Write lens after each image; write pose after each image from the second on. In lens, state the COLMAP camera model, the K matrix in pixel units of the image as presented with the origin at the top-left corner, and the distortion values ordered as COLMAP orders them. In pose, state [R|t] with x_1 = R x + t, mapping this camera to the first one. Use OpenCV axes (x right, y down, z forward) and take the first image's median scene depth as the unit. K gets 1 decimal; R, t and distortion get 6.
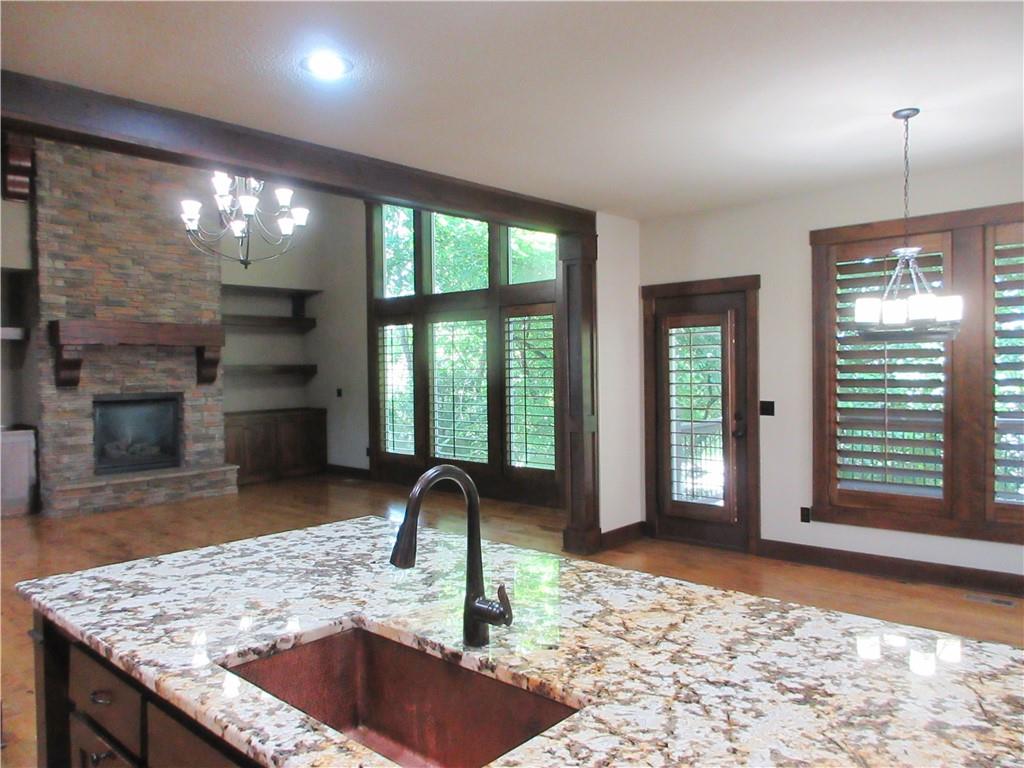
lens RADIAL K [[752.2, 0, 509.7], [0, 752.2, 387.9], [0, 0, 1]] dist [-0.006287, -0.001130]
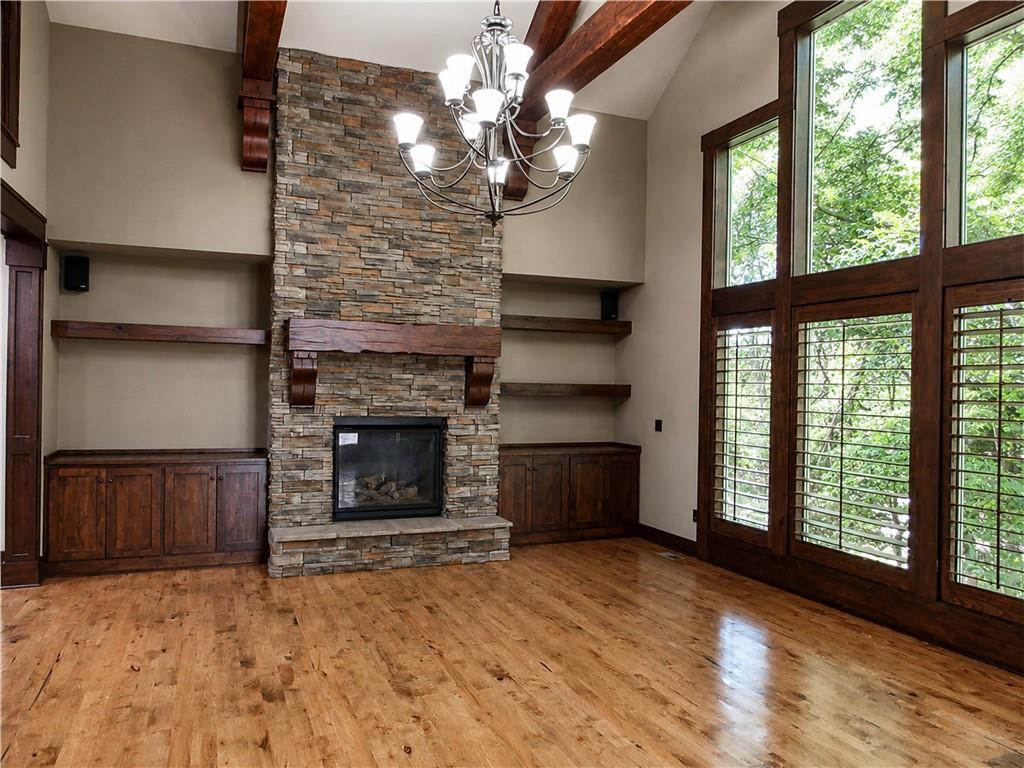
lens RADIAL K [[752.2, 0, 509.7], [0, 752.2, 387.9], [0, 0, 1]] dist [-0.006287, -0.001130]
pose [[0.899950, 0.027616, -0.435117, -0.055602], [-0.039378, 0.999062, -0.018038, -0.012963], [0.434211, 0.033368, 0.900193, 0.365576]]
